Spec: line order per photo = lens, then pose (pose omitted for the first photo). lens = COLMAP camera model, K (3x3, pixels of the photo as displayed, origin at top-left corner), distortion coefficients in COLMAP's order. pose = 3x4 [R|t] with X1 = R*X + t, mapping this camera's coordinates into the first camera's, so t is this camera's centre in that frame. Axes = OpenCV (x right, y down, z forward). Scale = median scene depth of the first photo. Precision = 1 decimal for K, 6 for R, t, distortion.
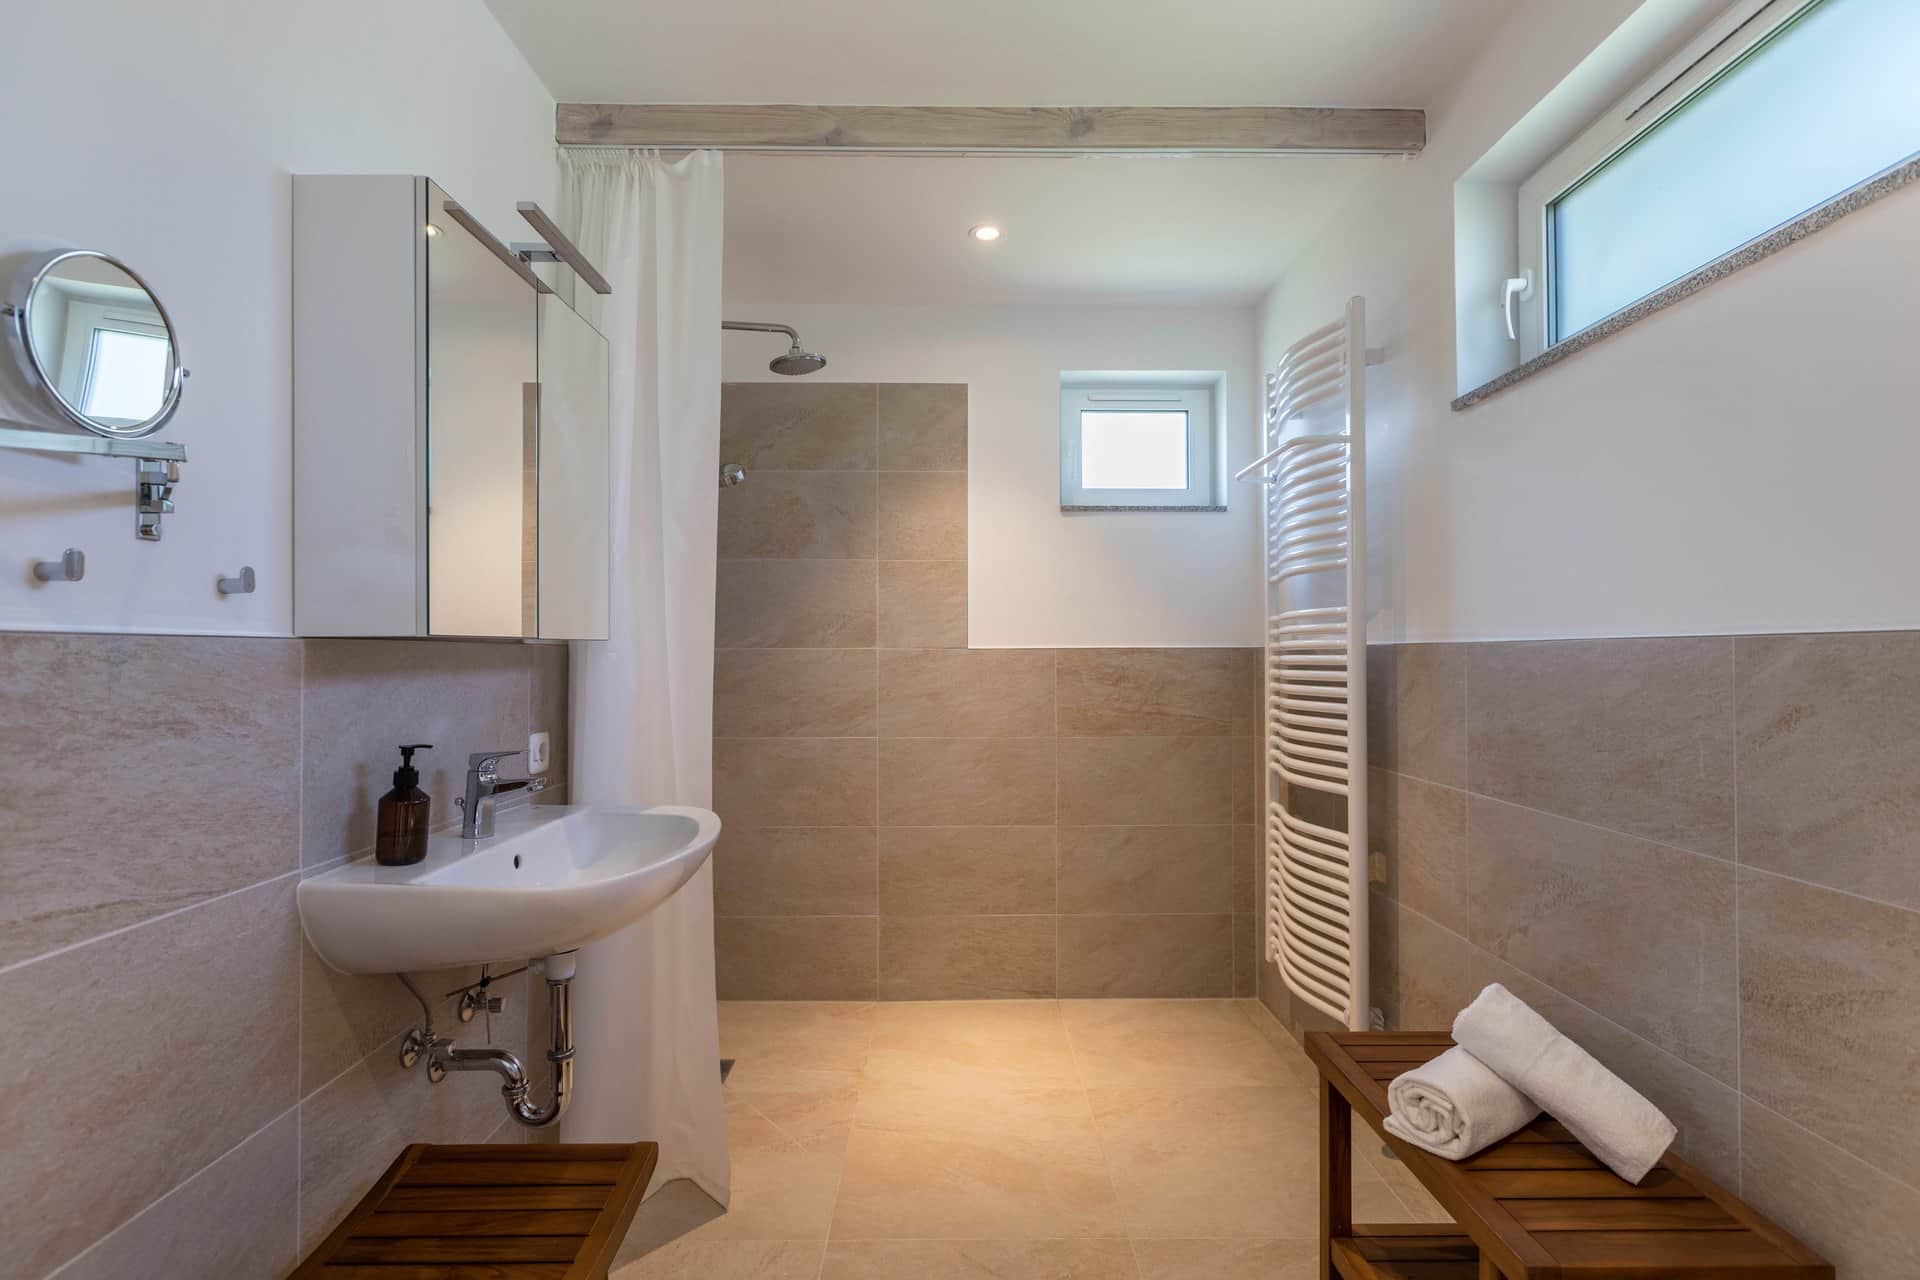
lens RADIAL K [[881.1, 0, 960.6], [0, 881.1, 642.8], [0, 0, 1]] dist [0.000459, -0.000010]
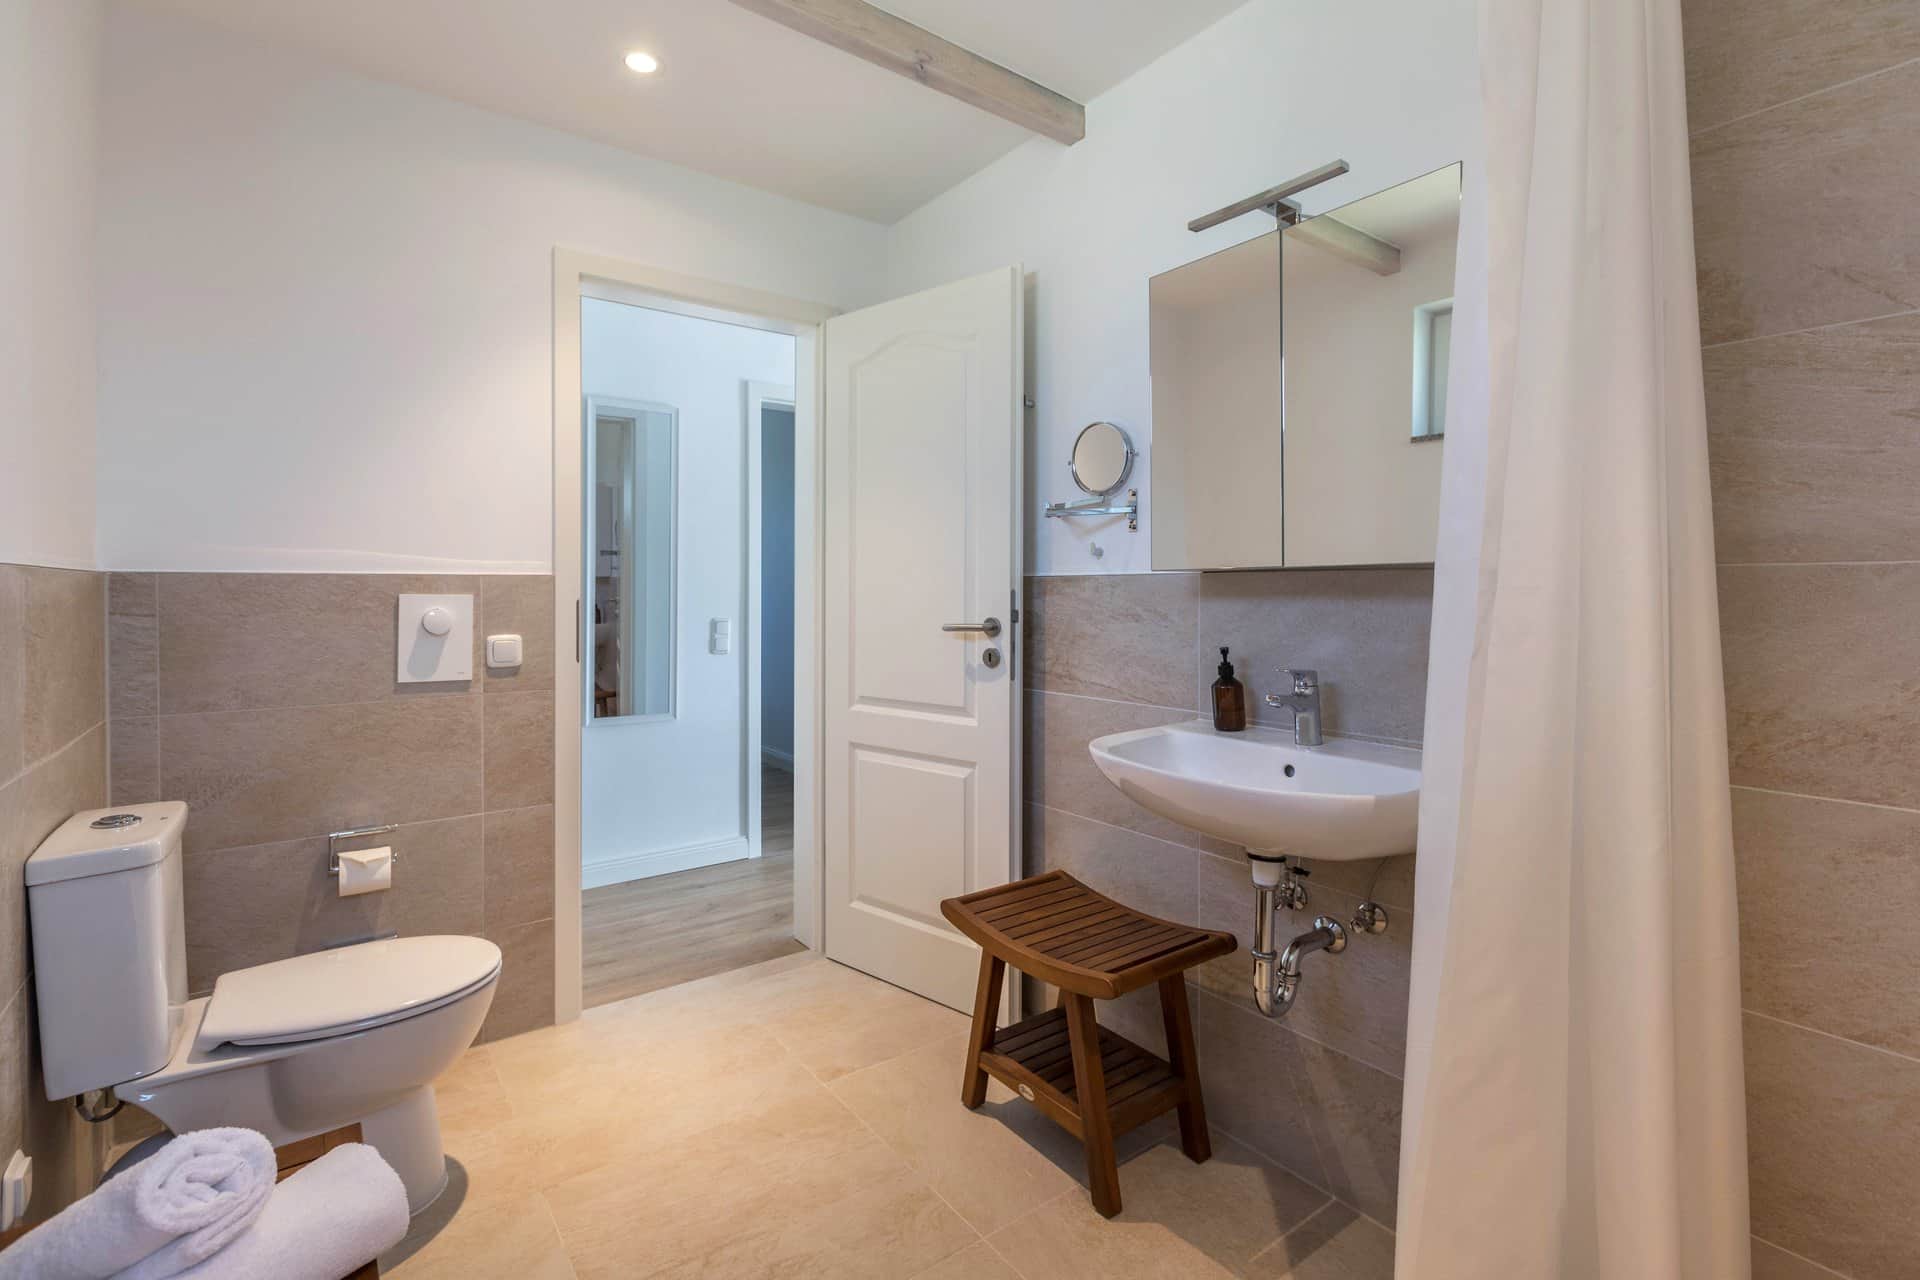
lens RADIAL K [[881.1, 0, 972.3], [0, 881.1, 598.9], [0, 0, 1]] dist [0.000459, -0.000010]
pose [[-0.807530, 0.005643, -0.589800, 0.704991], [0.008380, 0.999963, -0.001907, 0.052461], [0.589767, -0.006482, -0.807547, 2.546564]]
